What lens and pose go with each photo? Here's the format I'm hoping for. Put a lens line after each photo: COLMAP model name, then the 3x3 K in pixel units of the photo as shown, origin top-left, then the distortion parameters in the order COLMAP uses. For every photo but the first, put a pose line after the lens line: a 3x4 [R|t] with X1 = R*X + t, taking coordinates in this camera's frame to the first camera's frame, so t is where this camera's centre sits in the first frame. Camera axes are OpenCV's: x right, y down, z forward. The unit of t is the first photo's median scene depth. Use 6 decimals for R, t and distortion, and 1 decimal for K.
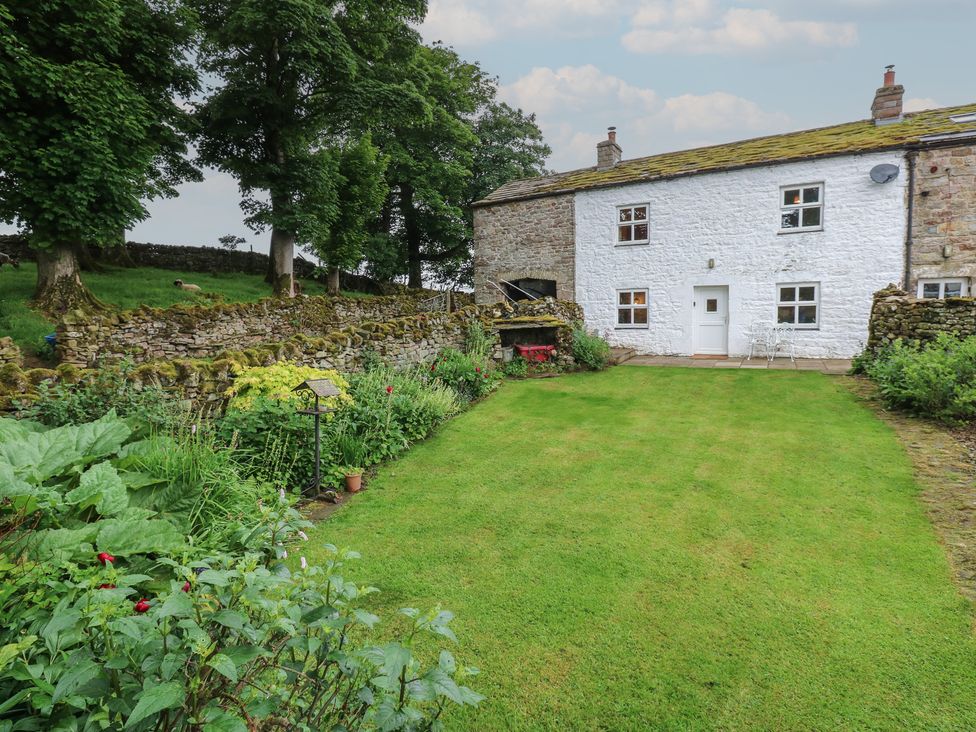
lens RADIAL K [[507.8, 0, 491.5], [0, 507.8, 352.3], [0, 0, 1]] dist [0.004433, -0.015746]
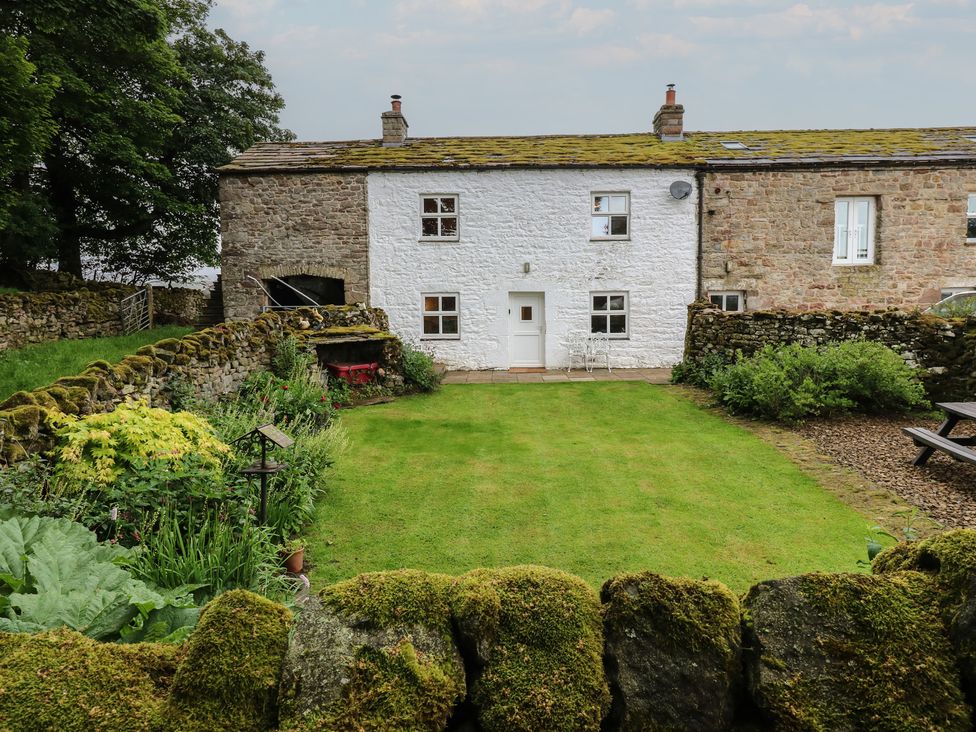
lens RADIAL K [[658.0, 0, 487.9], [0, 658.0, 347.2], [0, 0, 1]] dist [0.005949, -0.000034]
pose [[0.876935, -0.017921, 0.480274, -0.207891], [0.030744, 0.999350, -0.018846, -0.012715], [-0.479624, 0.031292, 0.876916, 0.002762]]
